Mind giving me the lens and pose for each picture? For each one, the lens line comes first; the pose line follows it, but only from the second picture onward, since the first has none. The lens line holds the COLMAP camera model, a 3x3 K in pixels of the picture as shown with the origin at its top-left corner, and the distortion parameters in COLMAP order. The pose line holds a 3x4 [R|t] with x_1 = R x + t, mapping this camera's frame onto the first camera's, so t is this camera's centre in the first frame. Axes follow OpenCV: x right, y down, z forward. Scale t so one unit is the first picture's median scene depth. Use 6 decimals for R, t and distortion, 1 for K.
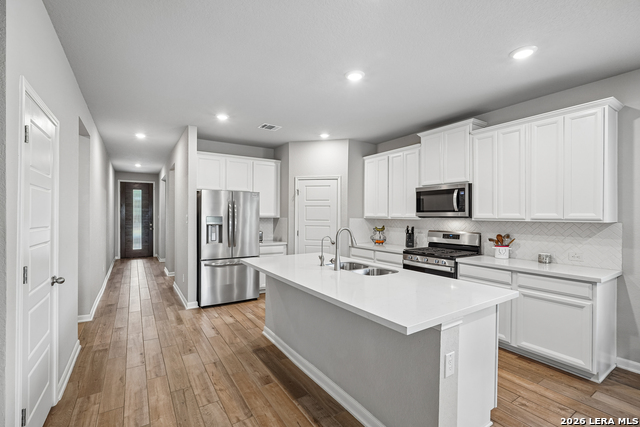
lens RADIAL K [[288.2, 0, 316.6], [0, 288.2, 212.9], [0, 0, 1]] dist [-0.013961, 0.002537]
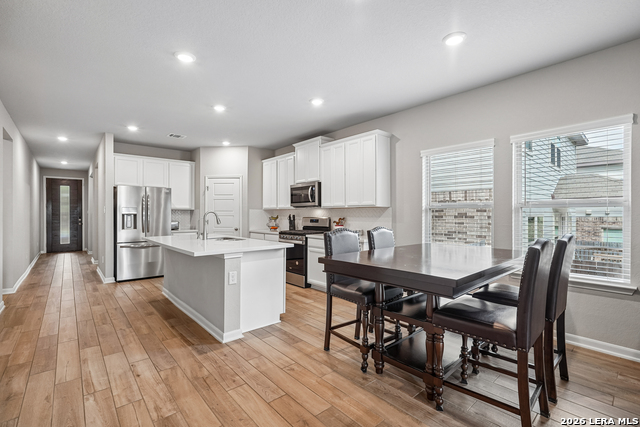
lens RADIAL K [[288.2, 0, 317.9], [0, 288.2, 211.7], [0, 0, 1]] dist [-0.013961, 0.002537]
pose [[0.988511, -0.004668, 0.151074, 0.255792], [0.004914, 0.999987, -0.001255, 0.037363], [-0.151066, 0.001983, 0.988522, -0.327939]]
